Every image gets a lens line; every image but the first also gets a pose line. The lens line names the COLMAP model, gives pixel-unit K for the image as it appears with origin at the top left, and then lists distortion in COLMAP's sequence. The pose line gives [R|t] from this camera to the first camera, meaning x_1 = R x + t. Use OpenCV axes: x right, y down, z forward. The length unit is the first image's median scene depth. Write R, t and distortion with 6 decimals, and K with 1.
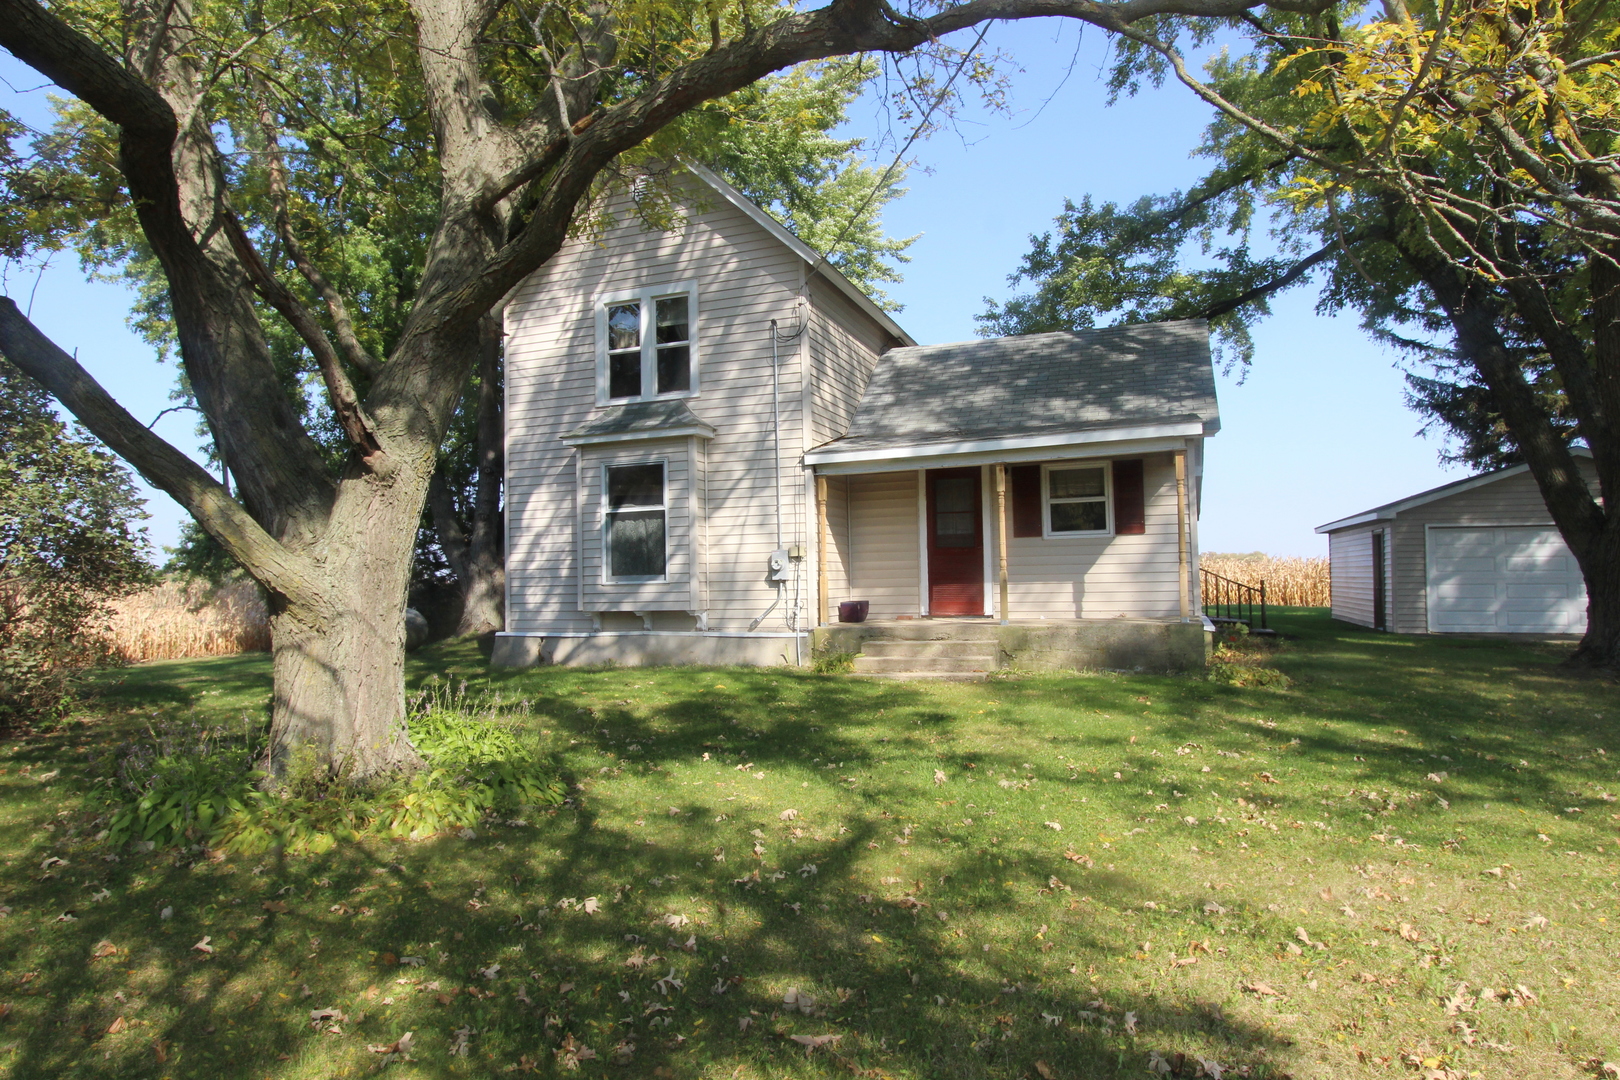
lens RADIAL K [[920.4, 0, 815.3], [0, 920.4, 541.0], [0, 0, 1]] dist [-0.020789, -0.000509]
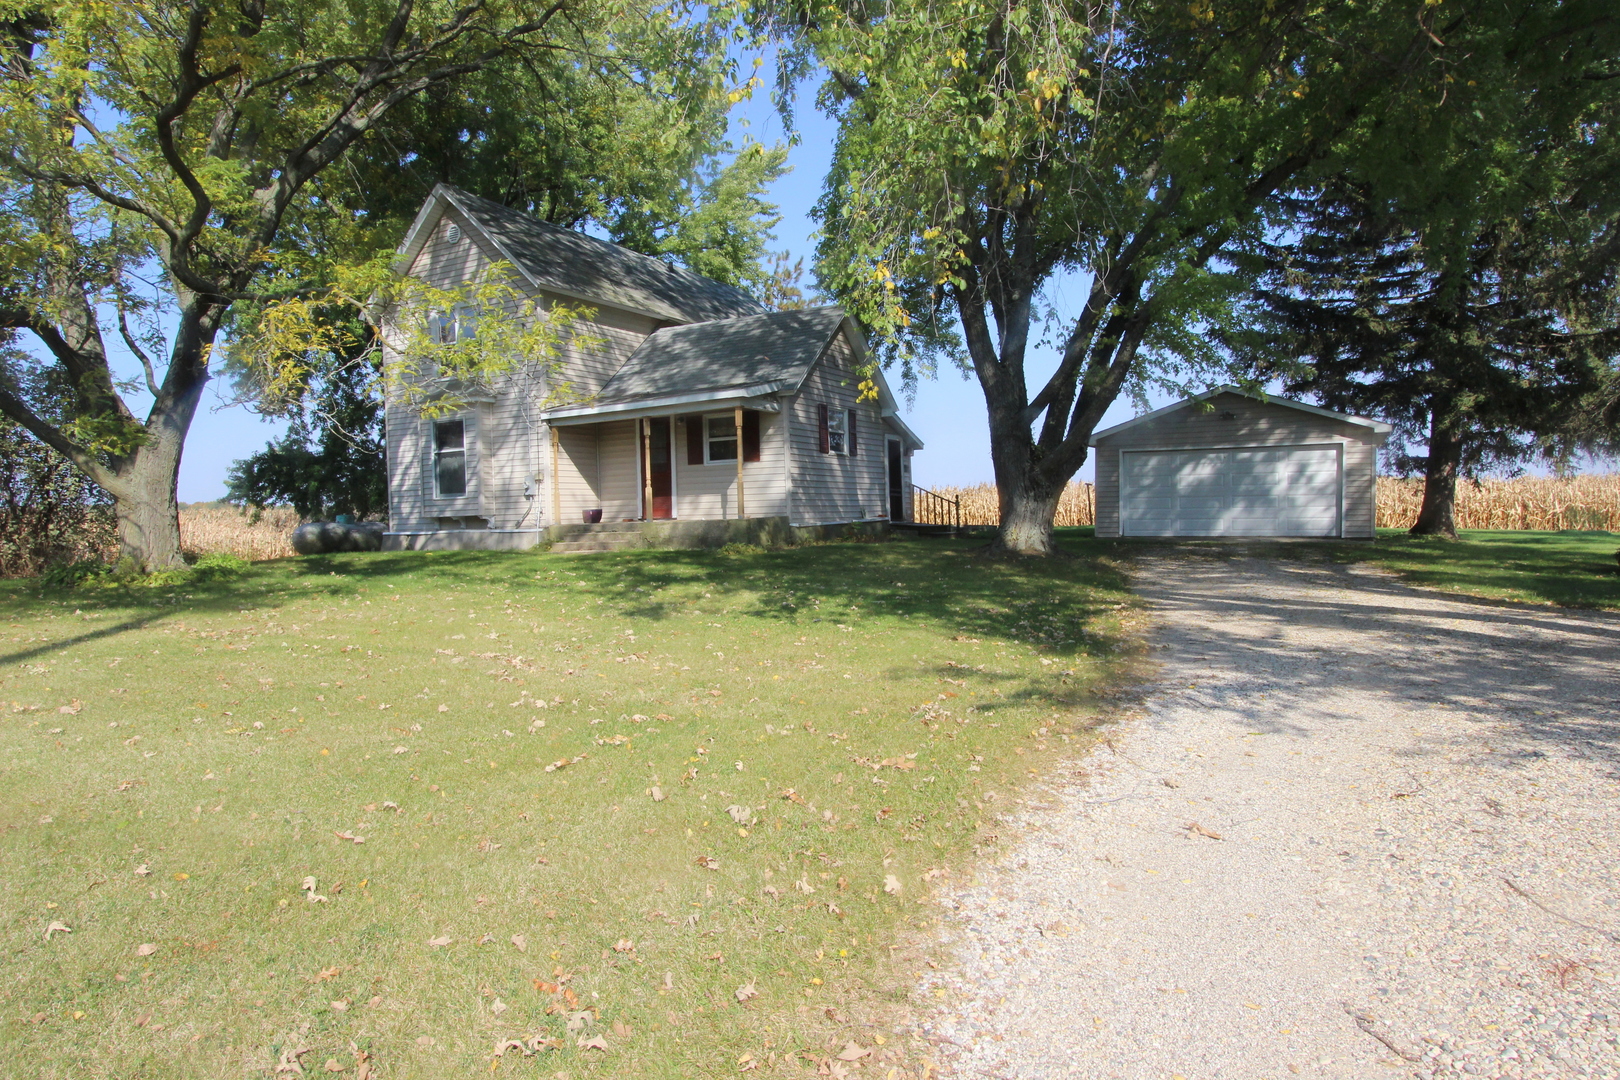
lens RADIAL K [[920.4, 0, 803.9], [0, 920.4, 542.9], [0, 0, 1]] dist [-0.020789, -0.000509]
pose [[0.988896, -0.001139, -0.148607, 0.622146], [0.012842, 0.996885, 0.077820, 0.008286], [0.148056, -0.078864, 0.985830, -0.440449]]
